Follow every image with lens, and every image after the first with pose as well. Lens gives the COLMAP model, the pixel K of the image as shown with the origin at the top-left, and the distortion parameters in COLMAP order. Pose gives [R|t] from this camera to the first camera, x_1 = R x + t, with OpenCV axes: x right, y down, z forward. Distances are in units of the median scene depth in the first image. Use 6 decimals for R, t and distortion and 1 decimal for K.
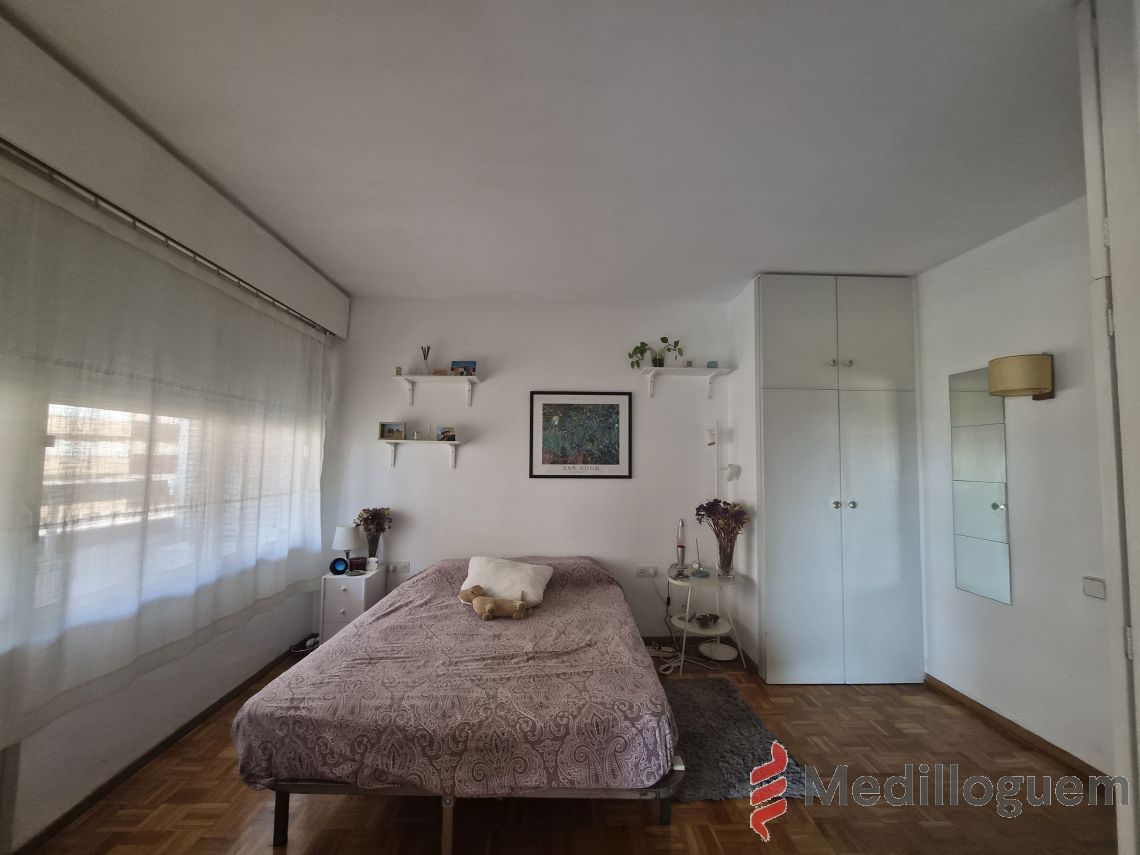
lens RADIAL K [[520.3, 0, 571.6], [0, 520.3, 433.7], [0, 0, 1]] dist [-0.000019, 0.000009]
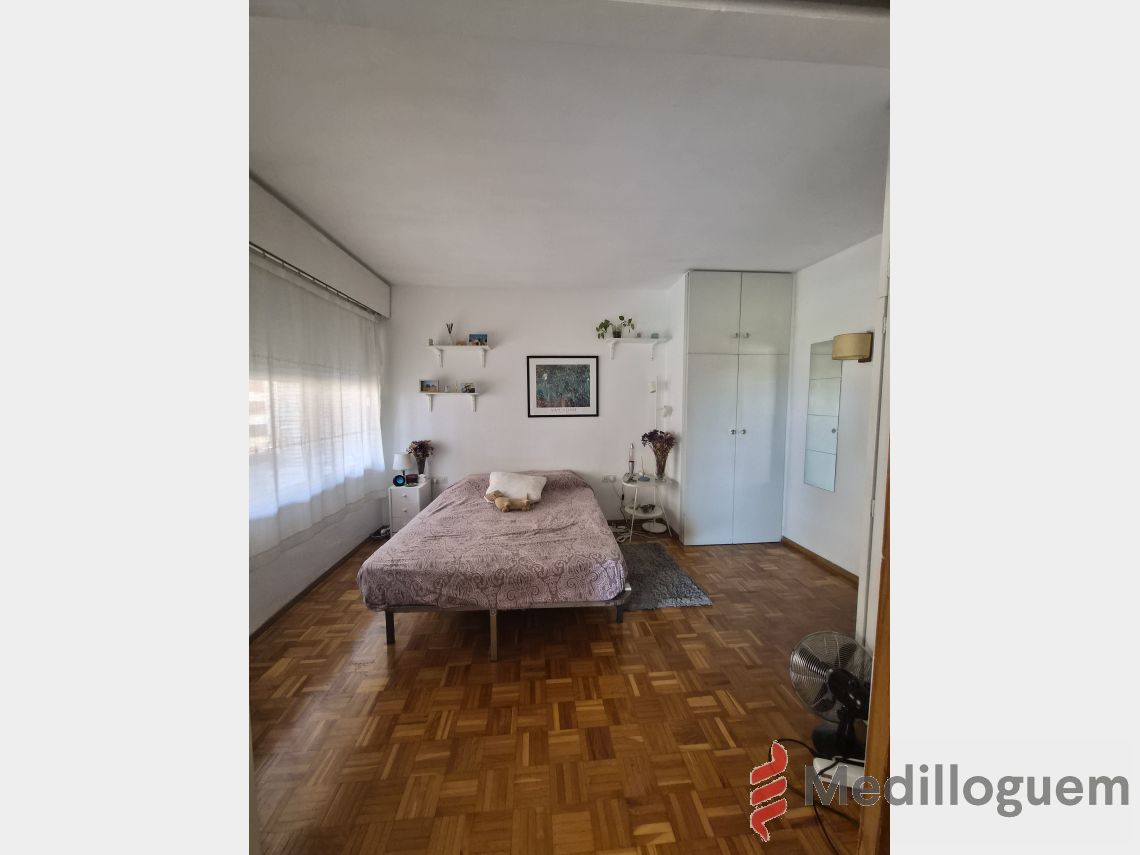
lens RADIAL K [[520.3, 0, 571.6], [0, 520.3, 433.7], [0, 0, 1]] dist [-0.000019, 0.000009]
pose [[0.996635, -0.020849, 0.079274, -0.081730], [0.007952, 0.987142, 0.159650, -0.107021], [-0.081583, -0.158482, 0.983986, -0.464891]]
